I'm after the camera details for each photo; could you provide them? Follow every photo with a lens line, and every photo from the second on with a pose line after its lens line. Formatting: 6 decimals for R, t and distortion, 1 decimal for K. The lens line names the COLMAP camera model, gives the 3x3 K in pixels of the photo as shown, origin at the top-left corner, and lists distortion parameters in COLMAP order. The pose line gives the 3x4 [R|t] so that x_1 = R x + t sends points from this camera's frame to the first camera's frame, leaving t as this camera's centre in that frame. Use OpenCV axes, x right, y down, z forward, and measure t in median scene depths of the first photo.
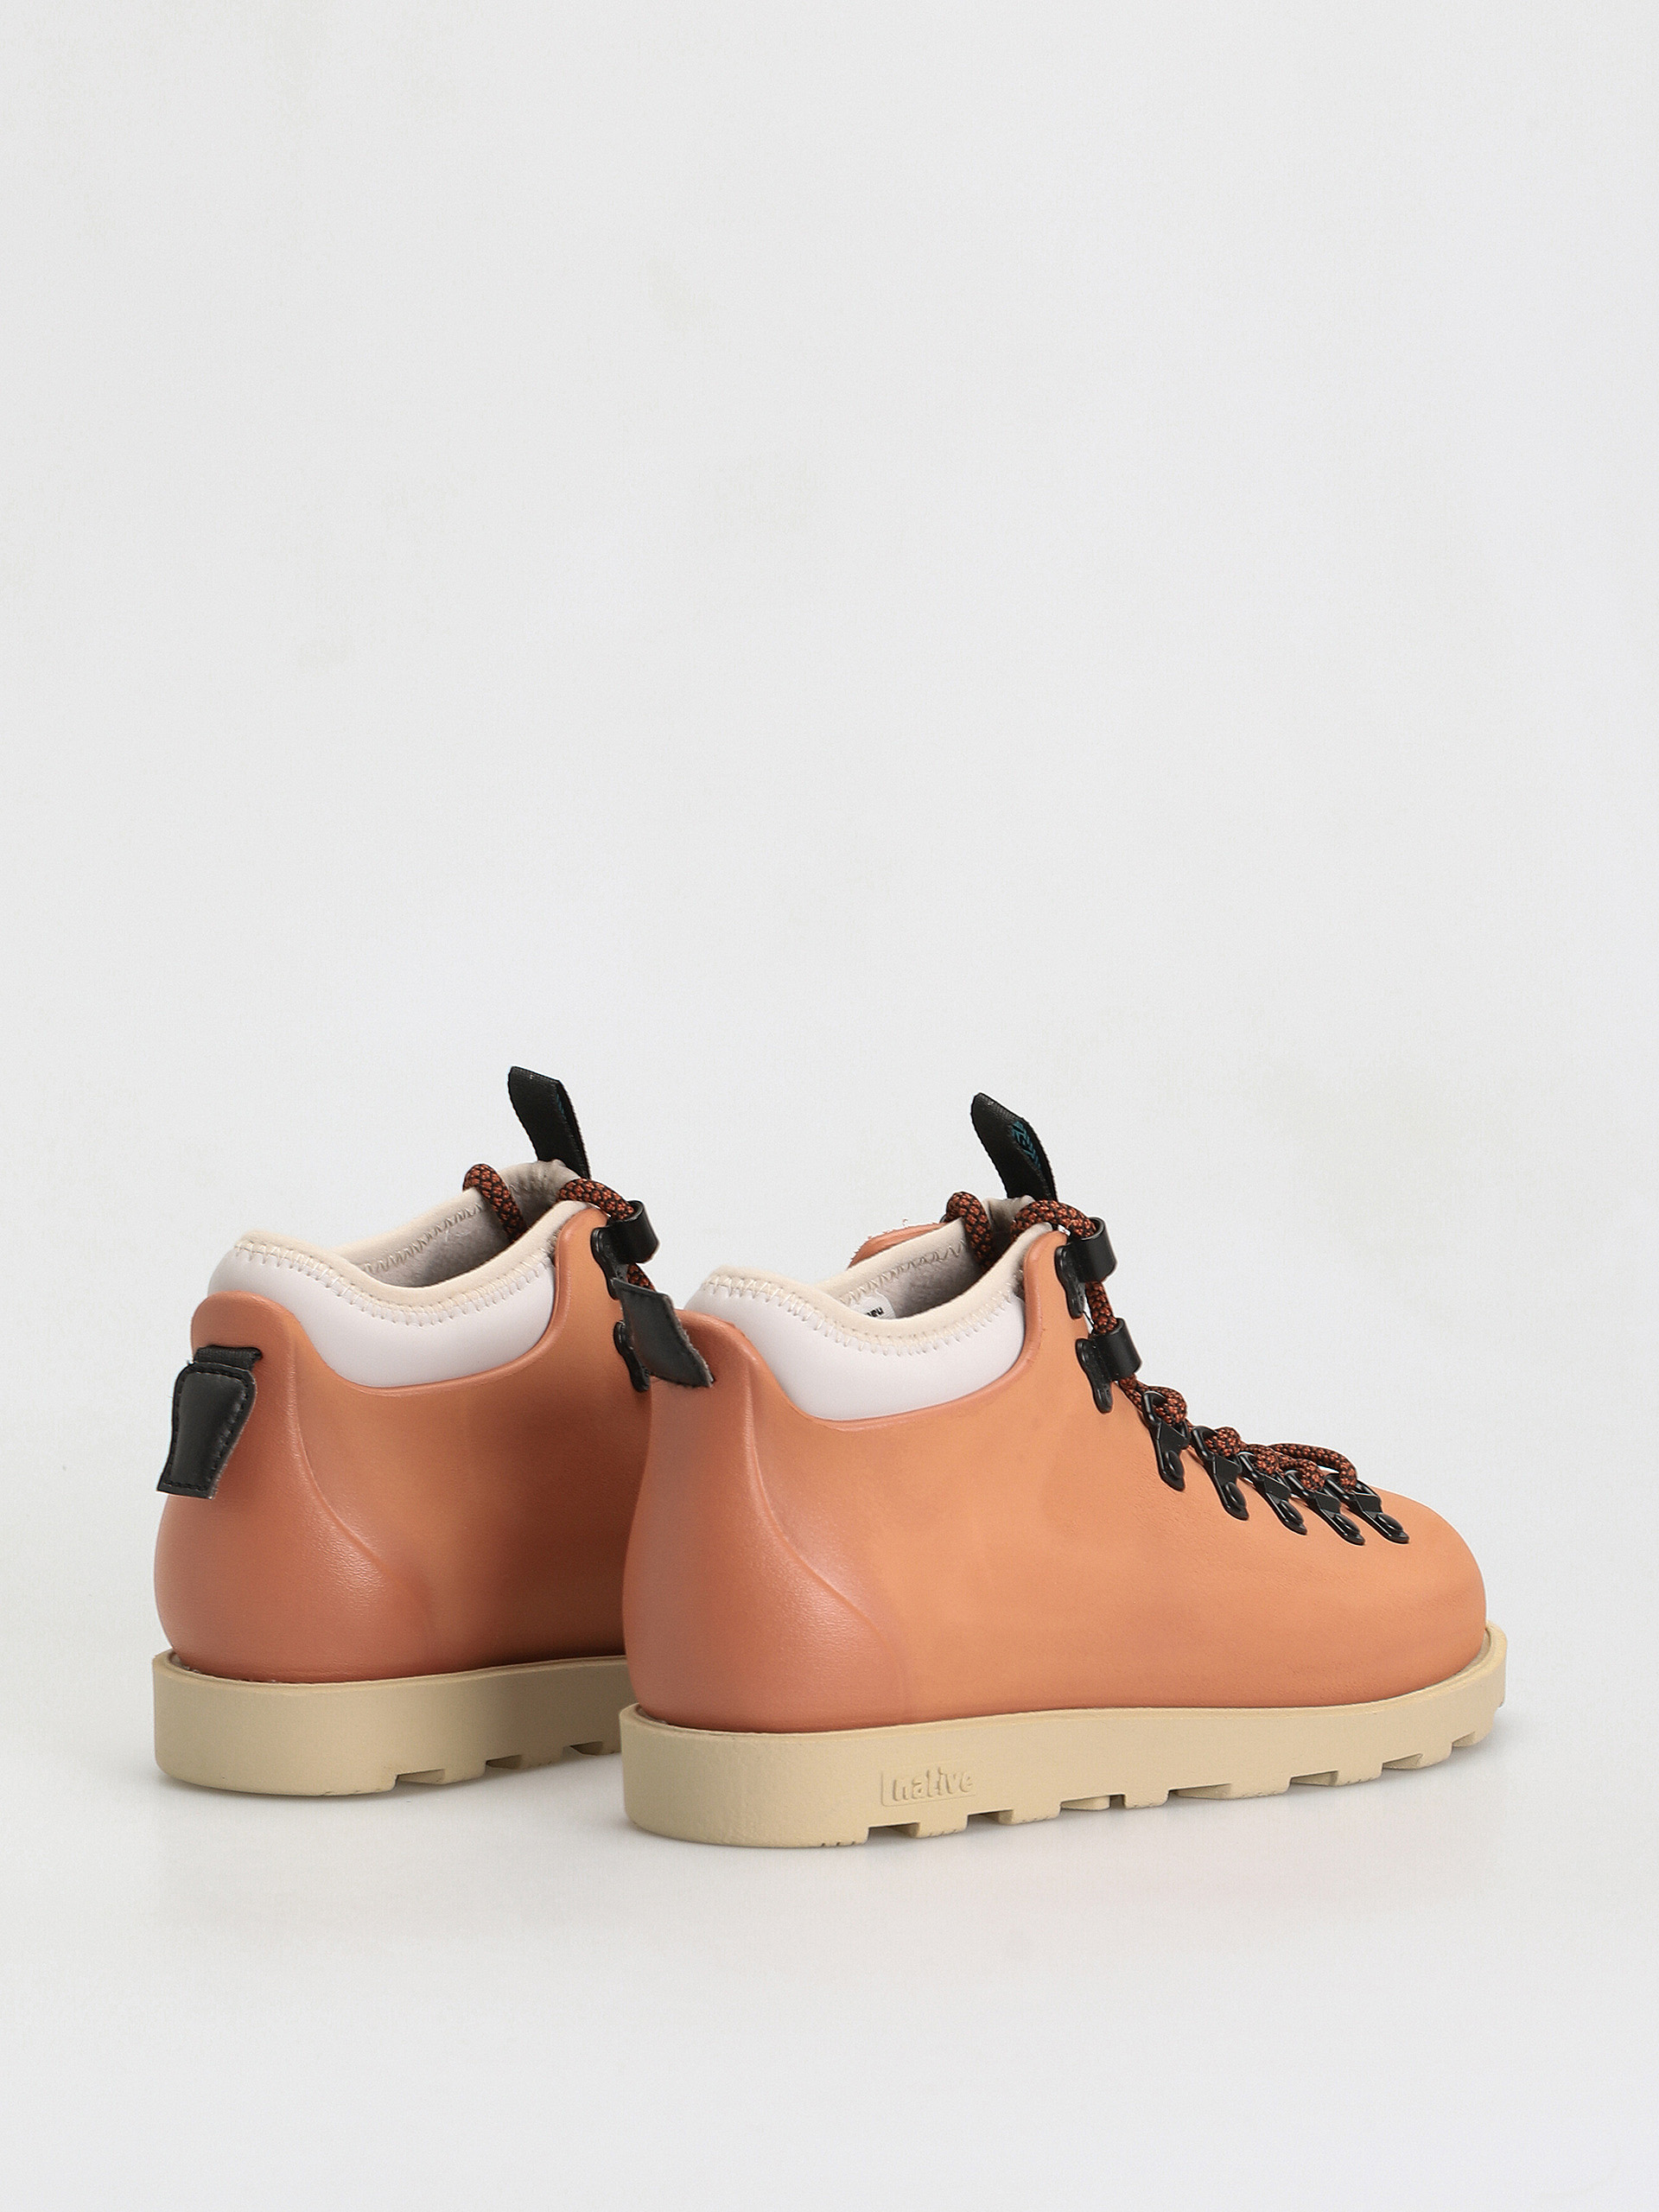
lens RADIAL K [[7849.3, 0, 830.0], [0, 7849.3, 1104.5], [0, 0, 1]] dist [0.112384, 0.000000]
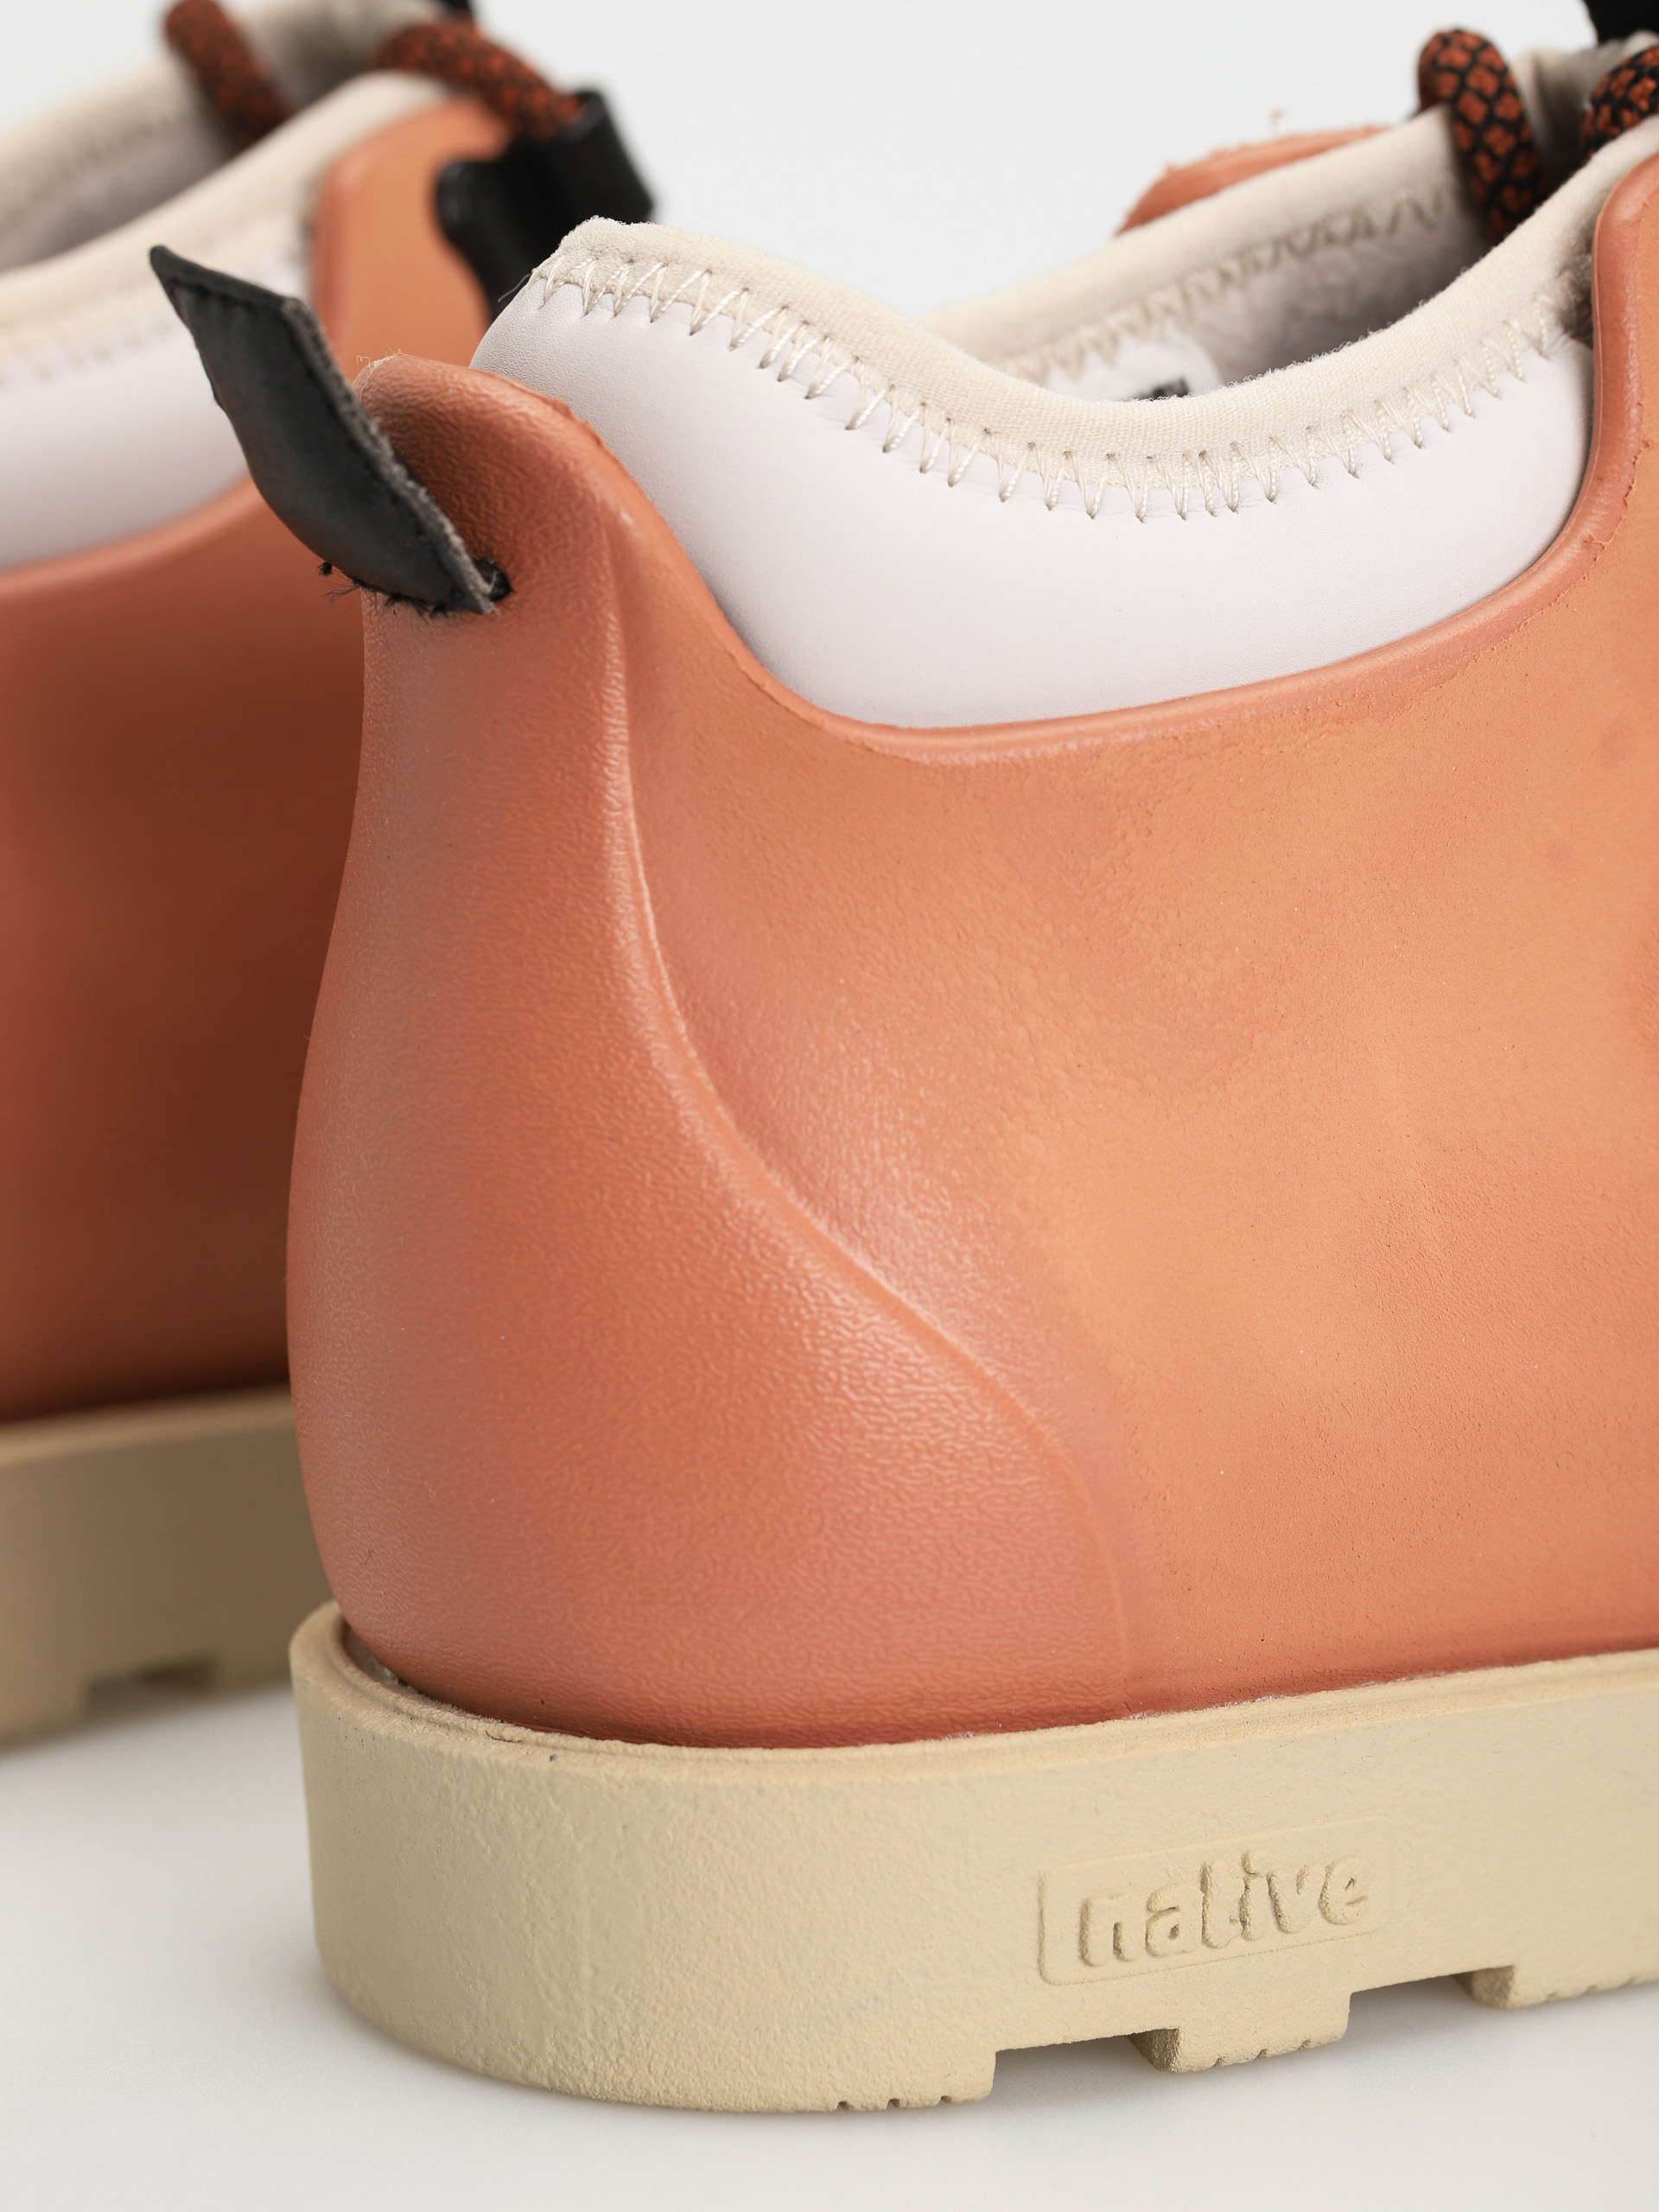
lens RADIAL K [[7849.3, 0, 826.3], [0, 7849.3, 1110.4], [0, 0, 1]] dist [0.112384, 0.000000]
pose [[0.985642, 0.024131, -0.167116, 0.048407], [-0.008123, 0.995366, 0.095818, 0.025608], [0.168653, -0.093085, 0.981270, 0.692815]]
